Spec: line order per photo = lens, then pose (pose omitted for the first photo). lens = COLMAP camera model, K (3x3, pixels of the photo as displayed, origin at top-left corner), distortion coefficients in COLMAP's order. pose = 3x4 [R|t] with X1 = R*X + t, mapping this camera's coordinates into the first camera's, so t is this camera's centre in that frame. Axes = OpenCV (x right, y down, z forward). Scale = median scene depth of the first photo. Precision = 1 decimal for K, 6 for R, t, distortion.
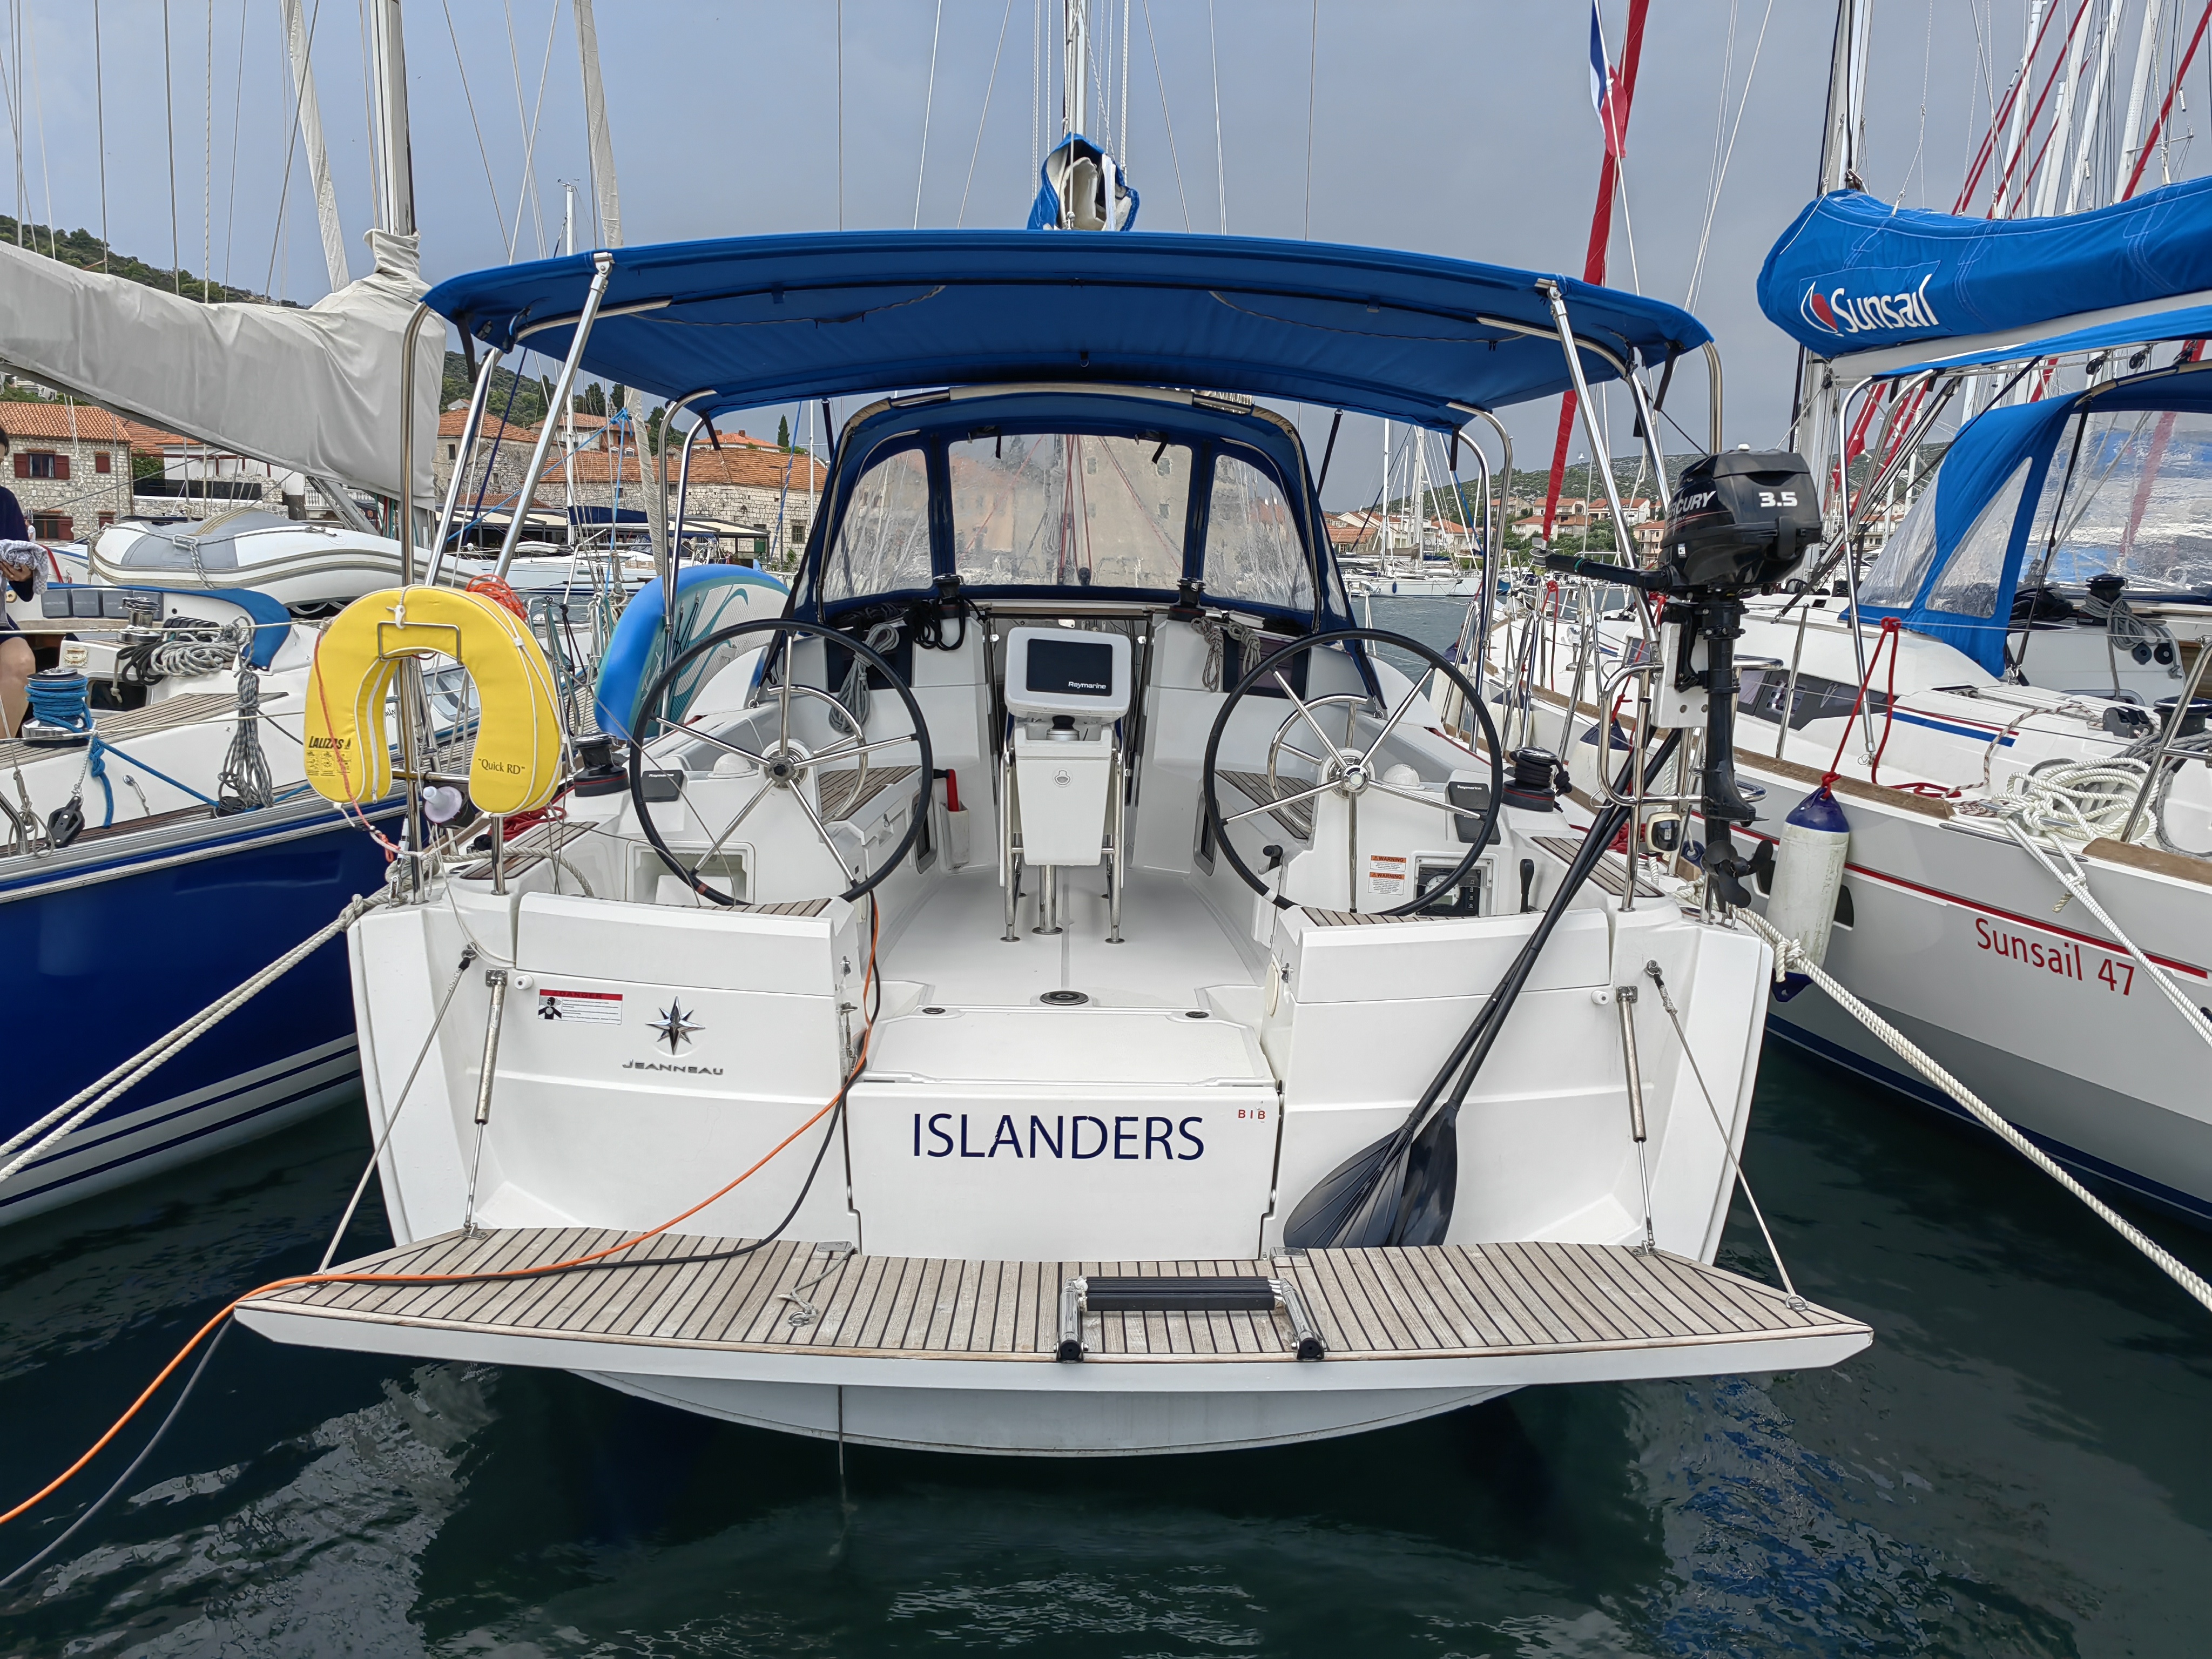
lens RADIAL K [[1890.4, 0, 1106.0], [0, 1890.4, 829.5], [0, 0, 1]] dist [0.059759, -0.000964]
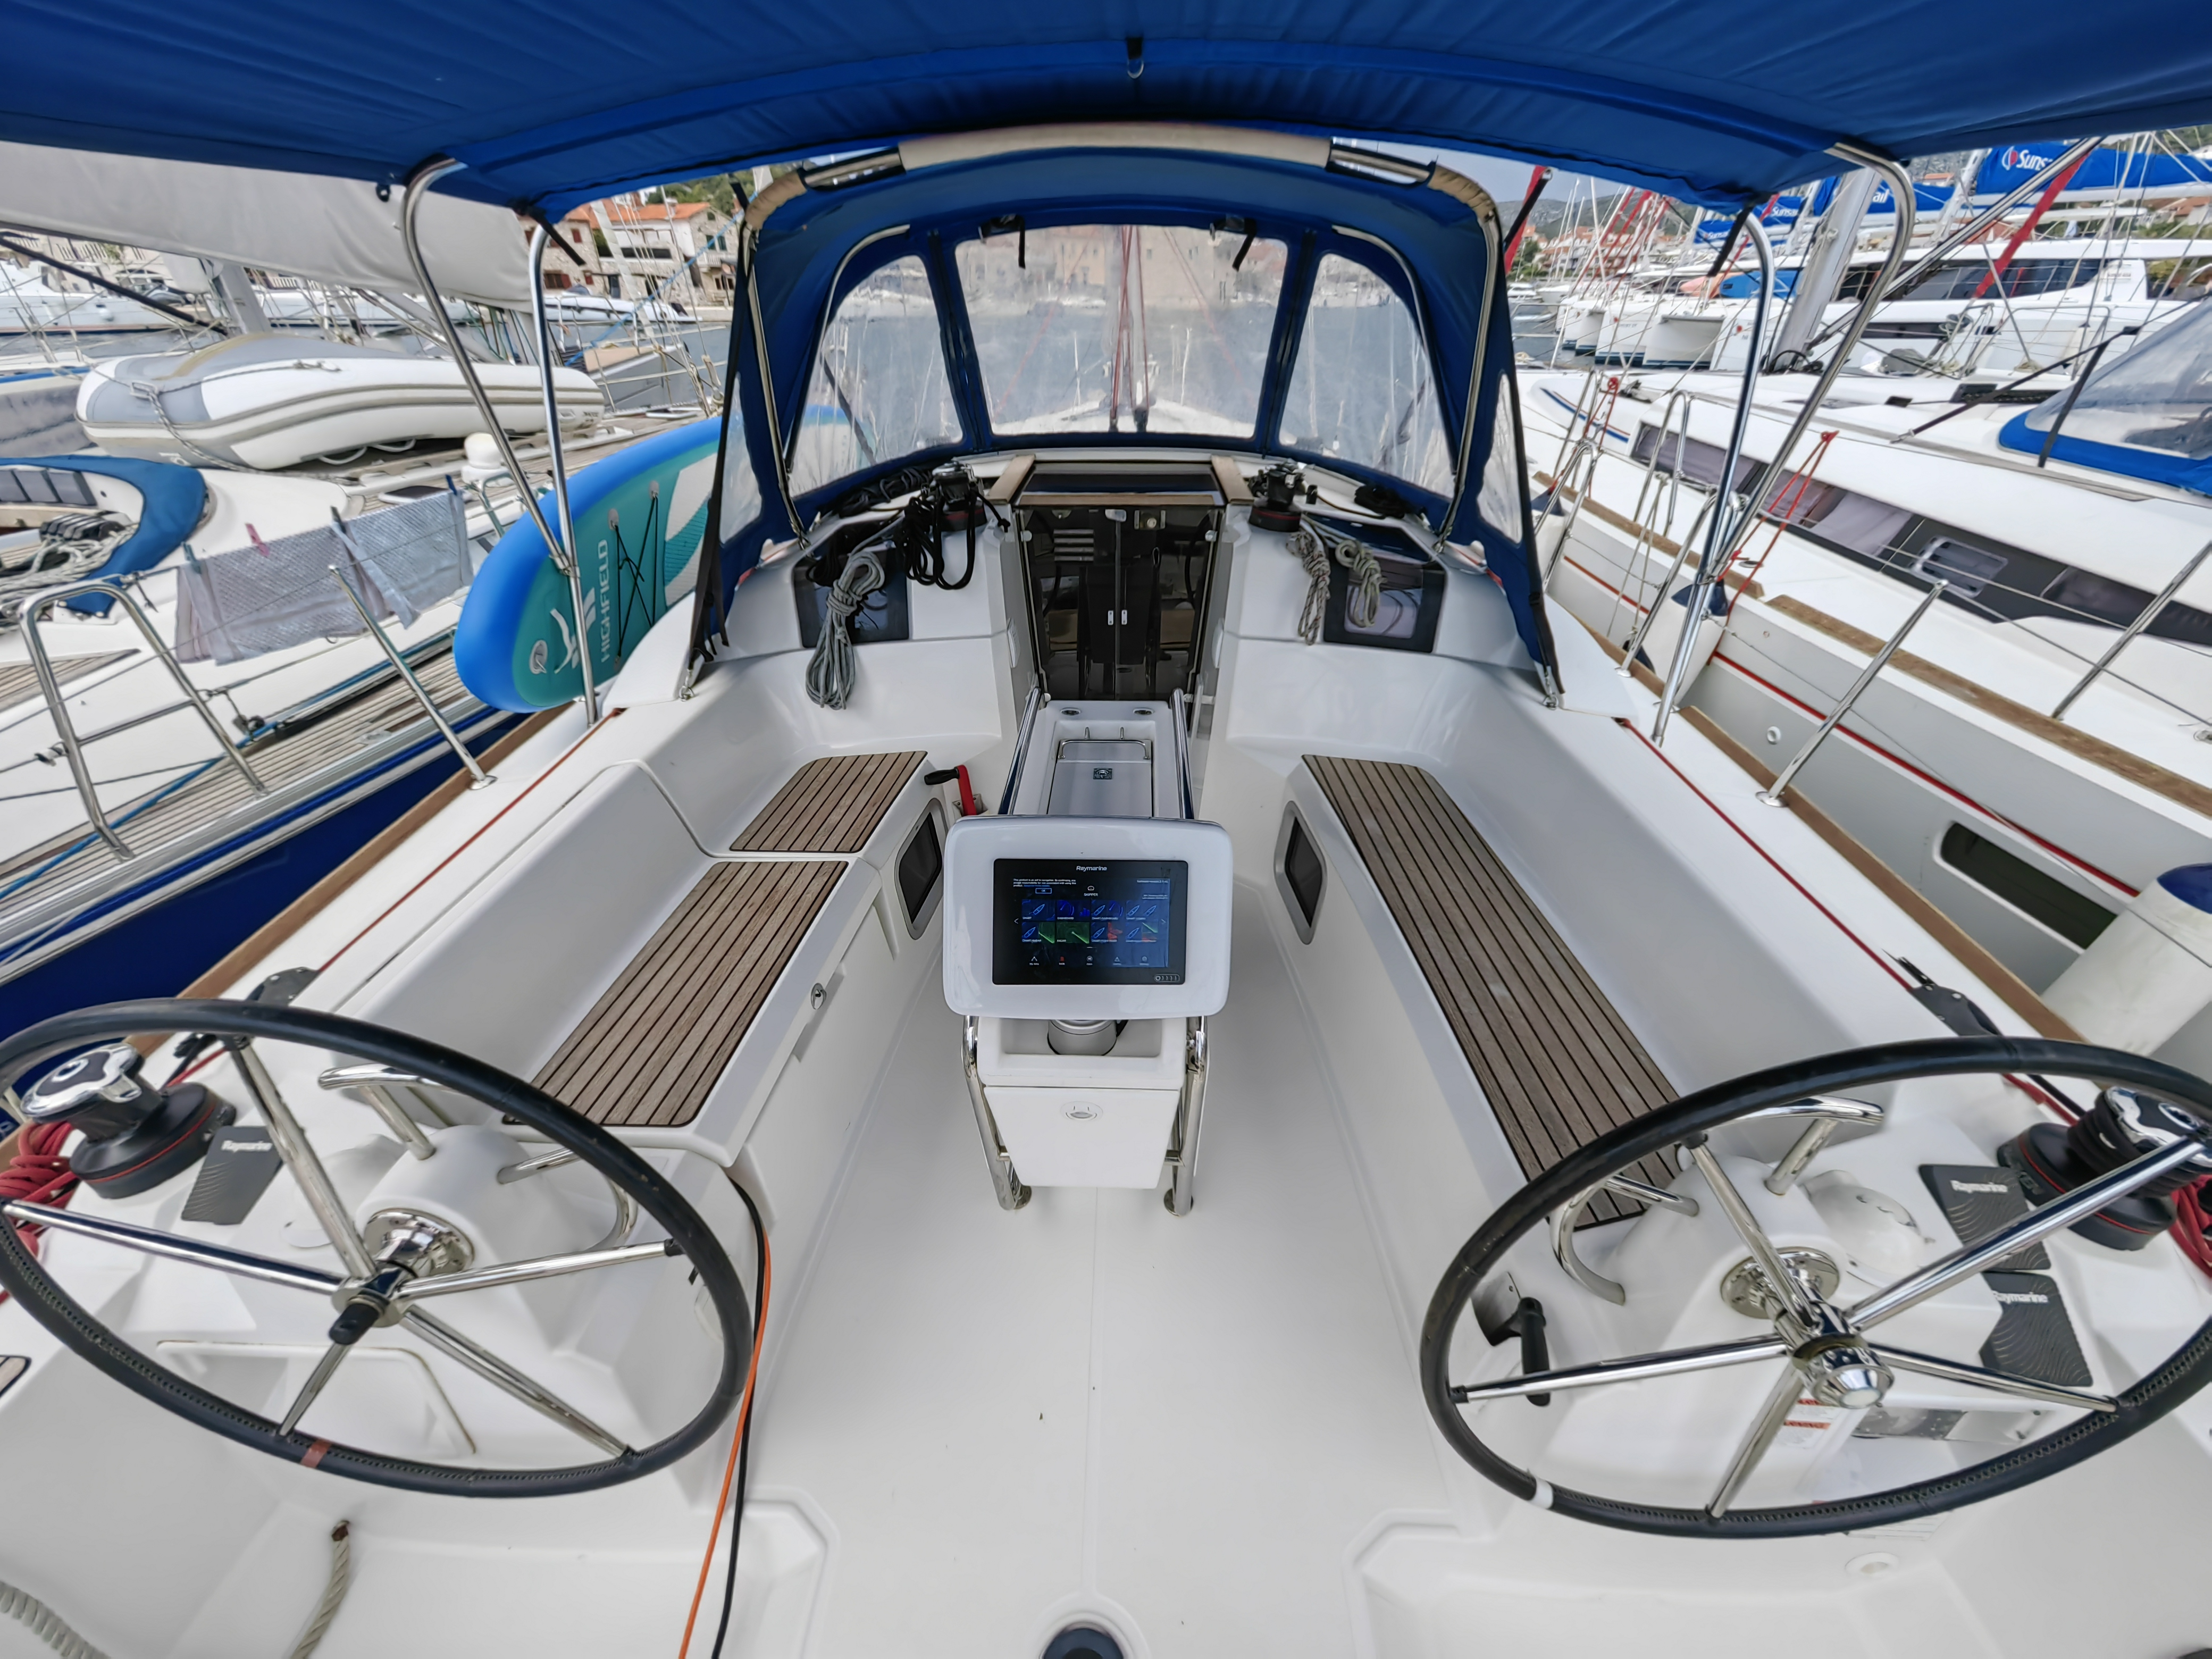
lens RADIAL K [[853.0, 0, 1106.0], [0, 853.0, 829.5], [0, 0, 1]] dist [0.013113, -0.000447]
pose [[0.998505, 0.010695, -0.053595, -0.004482], [0.012677, 0.908586, 0.417506, -0.144951], [0.053161, -0.417562, 0.907092, 0.647894]]
